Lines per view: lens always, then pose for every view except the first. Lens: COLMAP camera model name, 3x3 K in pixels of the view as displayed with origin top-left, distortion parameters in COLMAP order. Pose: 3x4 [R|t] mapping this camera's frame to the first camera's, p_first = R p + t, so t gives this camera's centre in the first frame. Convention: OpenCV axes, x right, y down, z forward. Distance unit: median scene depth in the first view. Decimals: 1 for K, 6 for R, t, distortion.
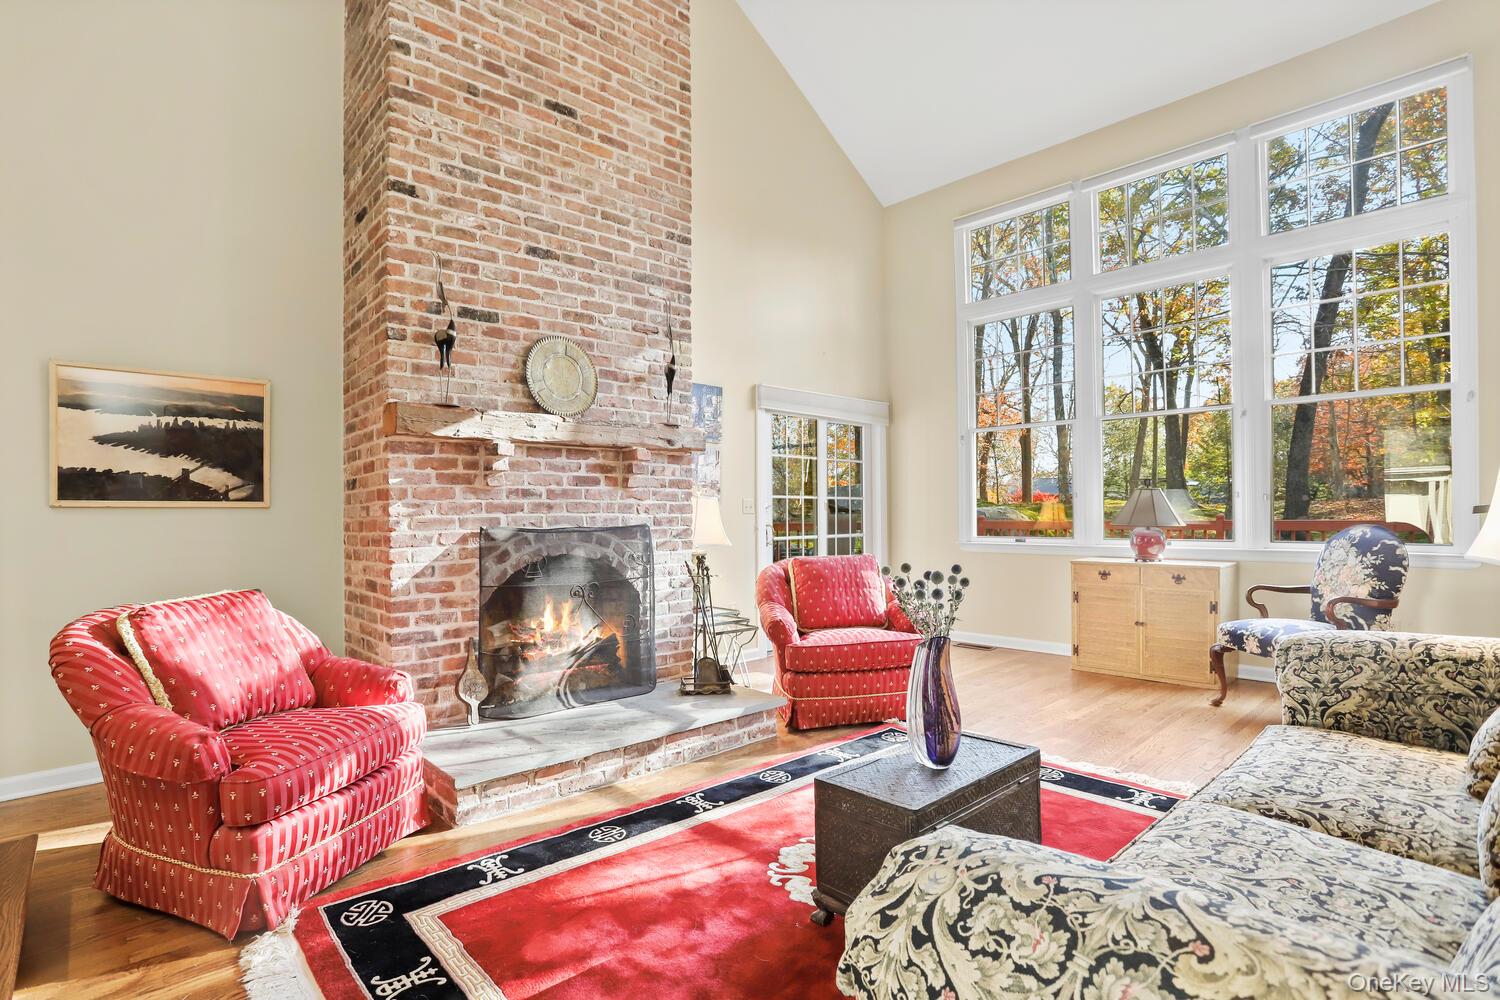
lens RADIAL K [[750.5, 0, 720.3], [0, 750.5, 502.9], [0, 0, 1]] dist [-0.078880, 0.040385]
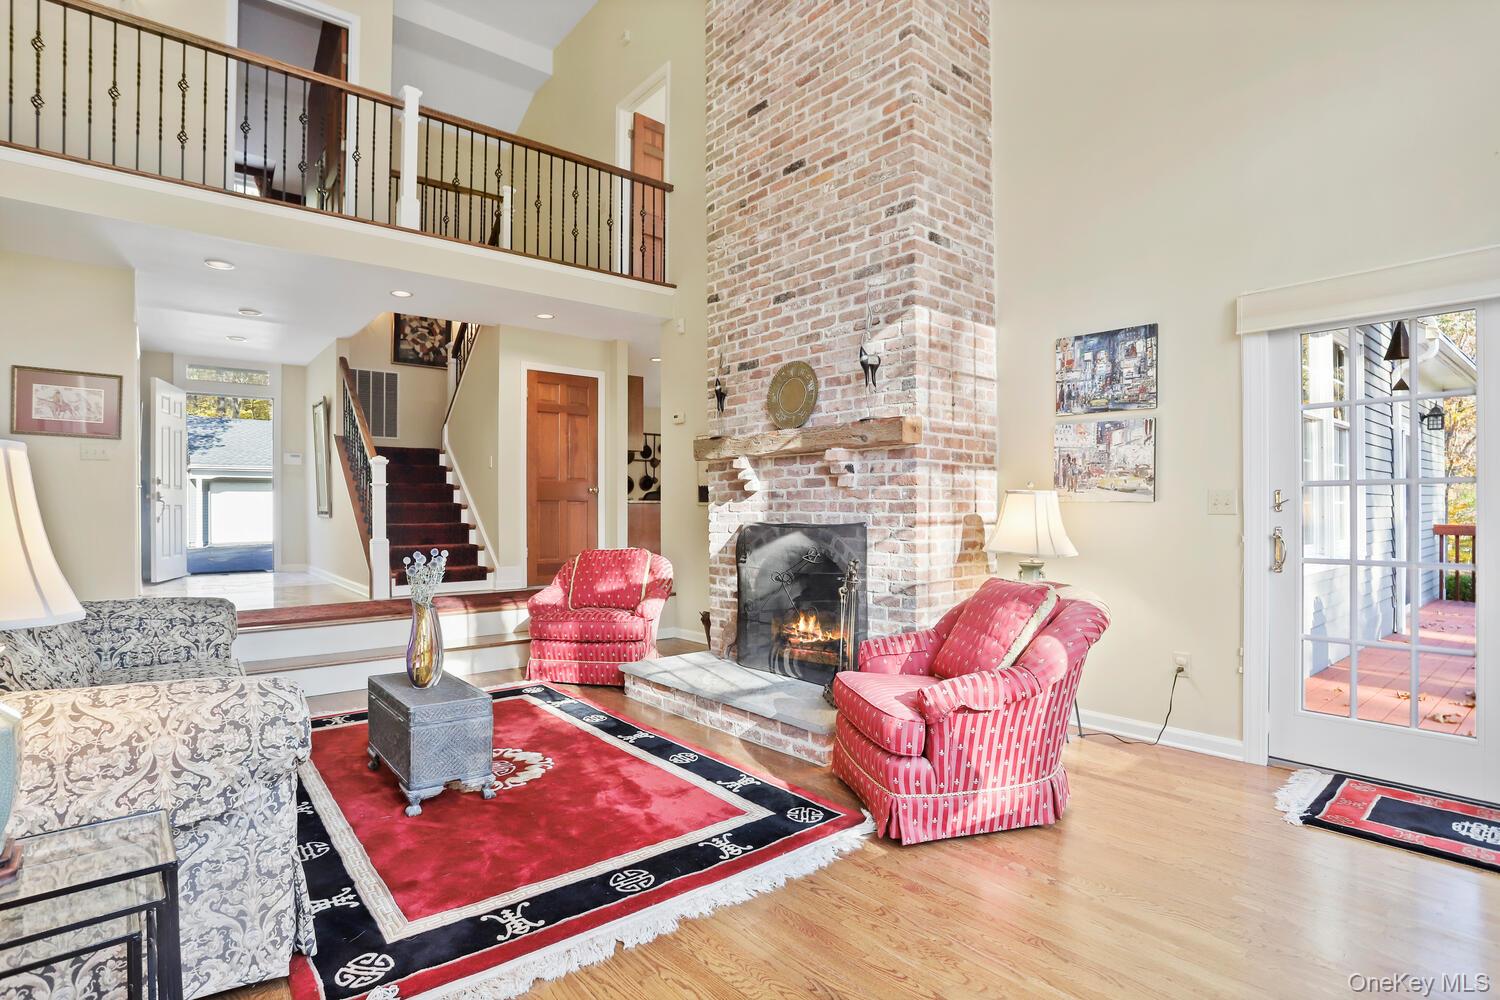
lens RADIAL K [[750.5, 0, 720.3], [0, 750.5, 502.9], [0, 0, 1]] dist [-0.078880, 0.040385]
pose [[-0.050064, -0.002234, -0.998743, 0.952208], [0.013044, 0.999911, -0.002890, 0.002499], [0.998661, -0.013172, -0.050031, 0.917894]]
